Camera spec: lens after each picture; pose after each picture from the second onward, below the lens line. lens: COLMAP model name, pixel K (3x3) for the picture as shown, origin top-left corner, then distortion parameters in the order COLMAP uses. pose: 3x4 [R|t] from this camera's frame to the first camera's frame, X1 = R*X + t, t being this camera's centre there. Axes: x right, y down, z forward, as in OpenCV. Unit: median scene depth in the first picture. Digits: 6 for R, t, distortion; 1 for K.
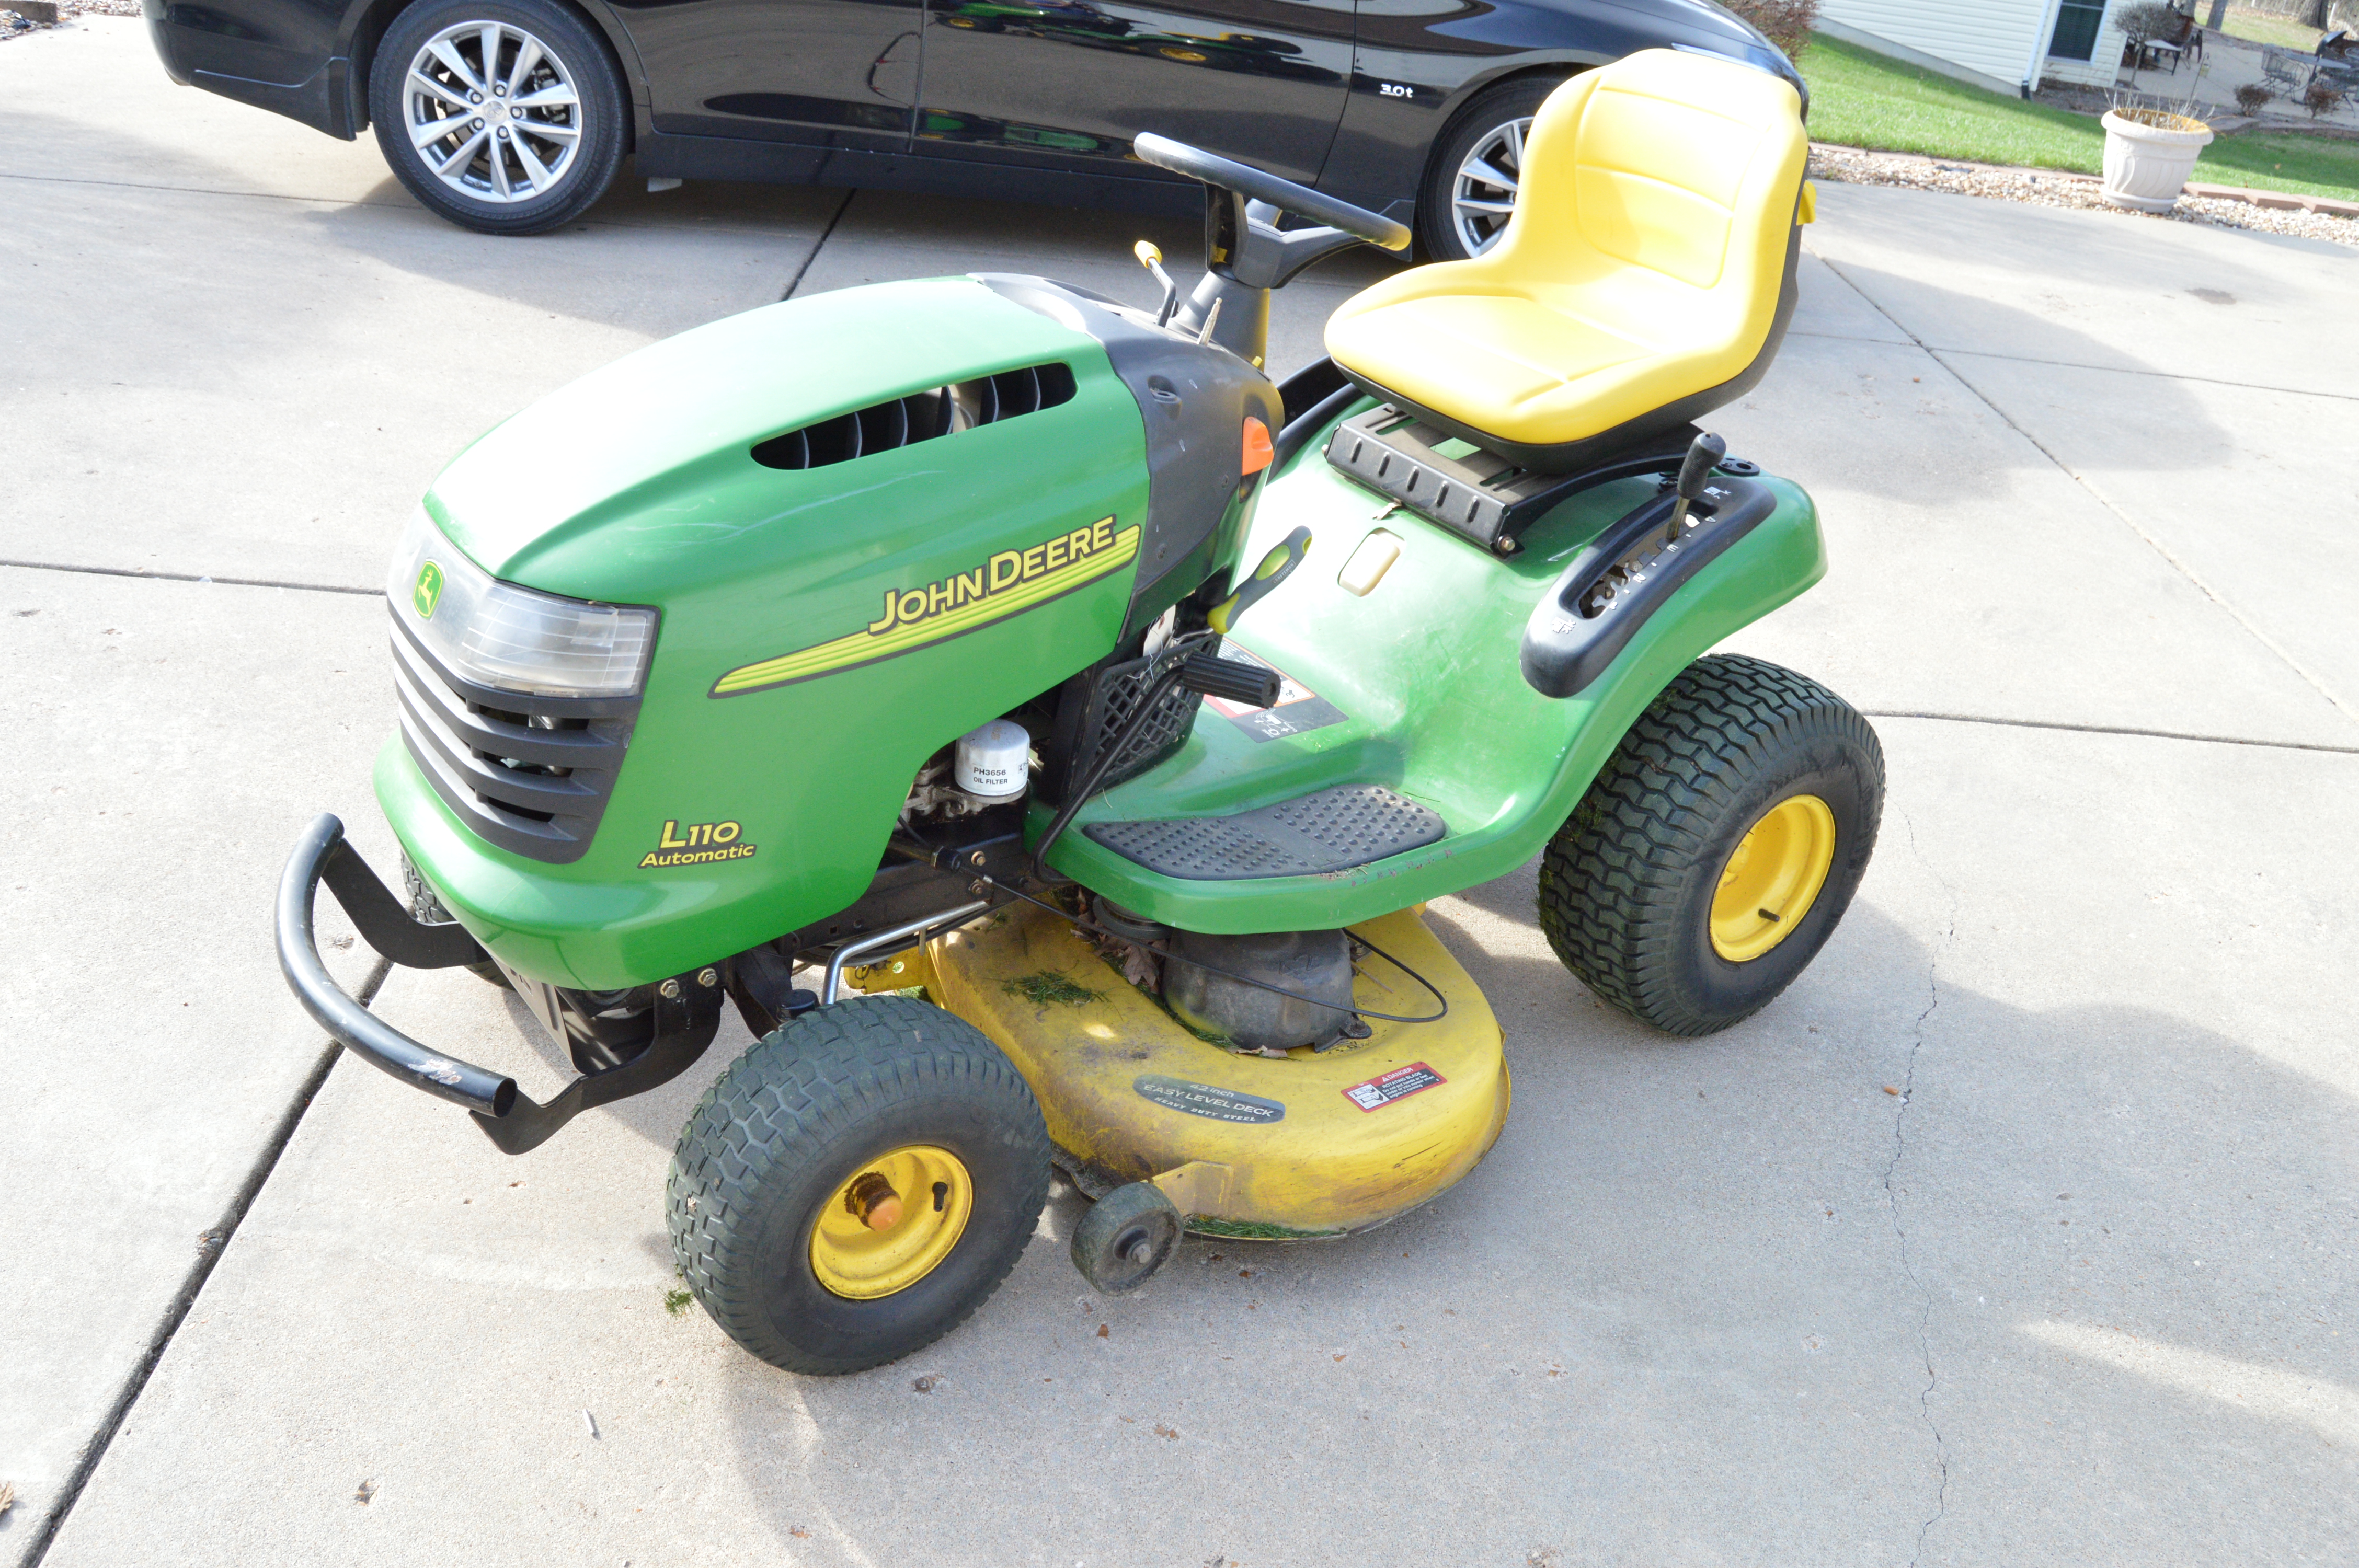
lens RADIAL K [[2027.2, 0, 1188.3], [0, 2027.2, 764.9], [0, 0, 1]] dist [-0.091920, -0.001447]
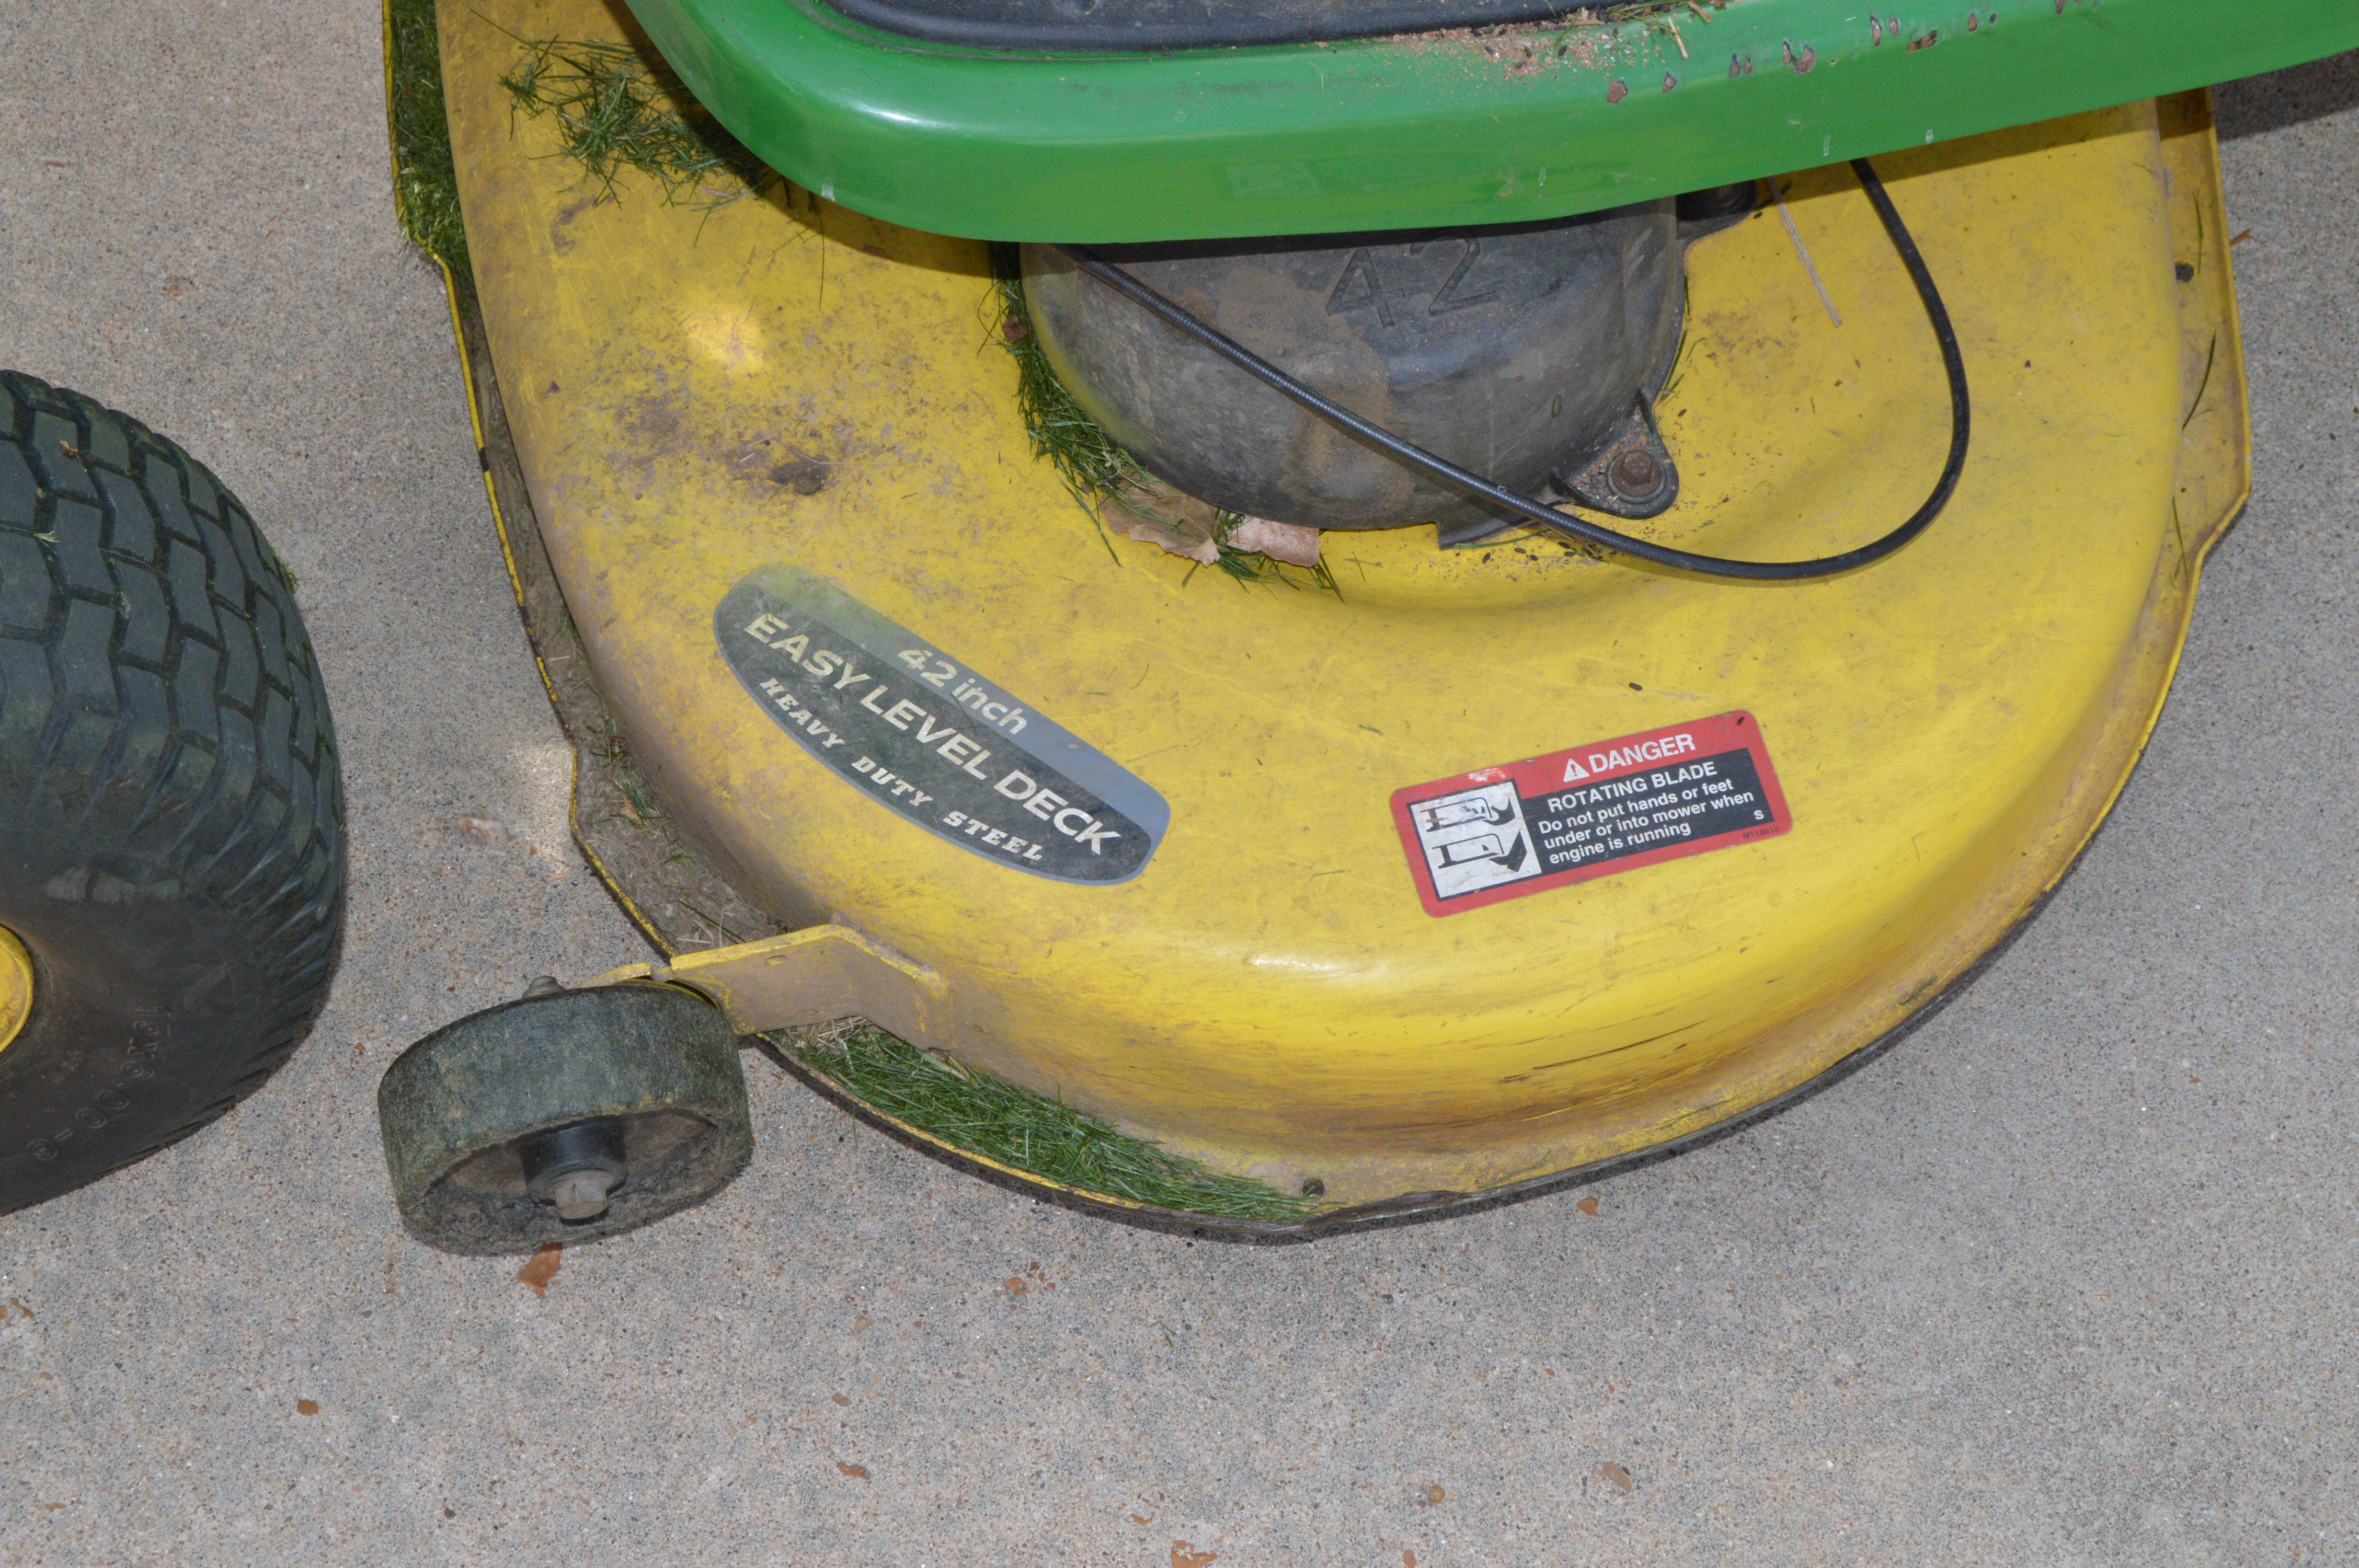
lens RADIAL K [[4209.0, 0, 1180.6], [0, 4209.0, 786.9], [0, 0, 1]] dist [-0.131987, 0.000000]
pose [[0.929580, 0.284498, -0.234395, 0.191079], [-0.095684, 0.800308, 0.591906, -0.196433], [0.355984, -0.527796, 0.771172, 0.532605]]
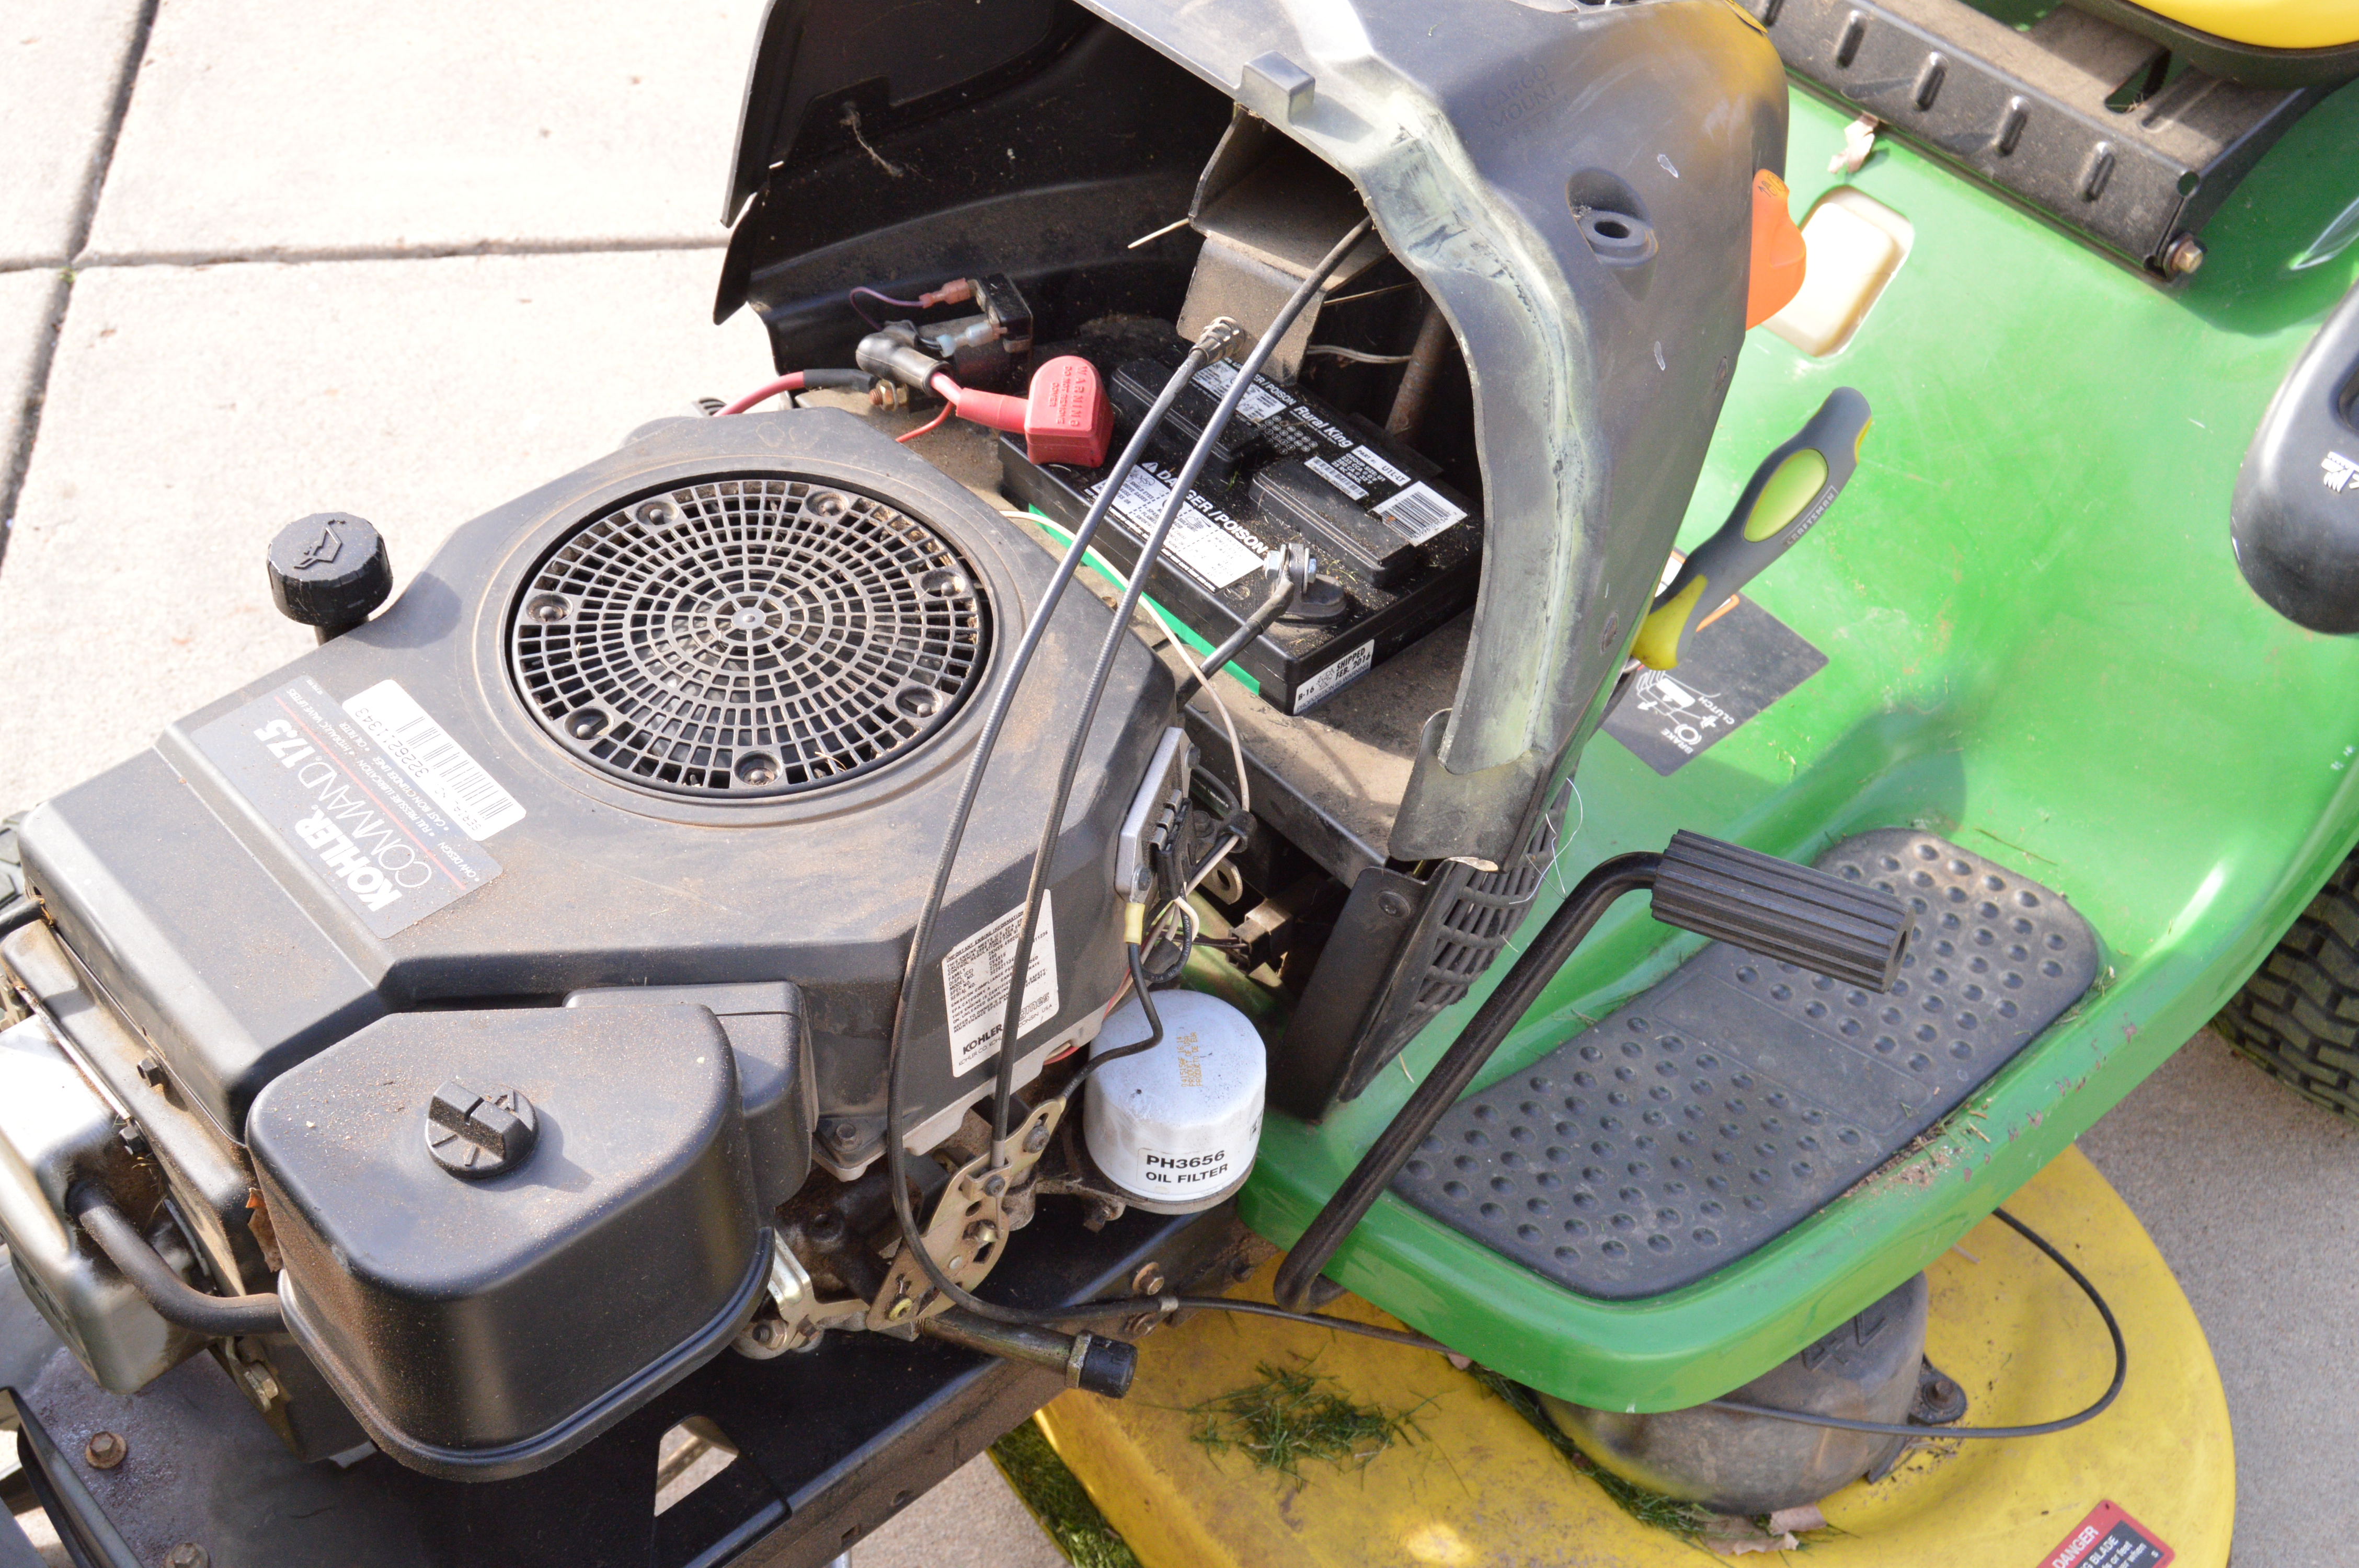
lens RADIAL K [[2752.9, 0, 1188.0], [0, 2752.9, 799.1], [0, 0, 1]] dist [-0.056473, 0.000000]
pose [[0.992786, -0.108375, 0.051297, -0.116210], [0.087175, 0.946150, 0.311771, -0.233522], [-0.082323, -0.305050, 0.948772, 0.488179]]
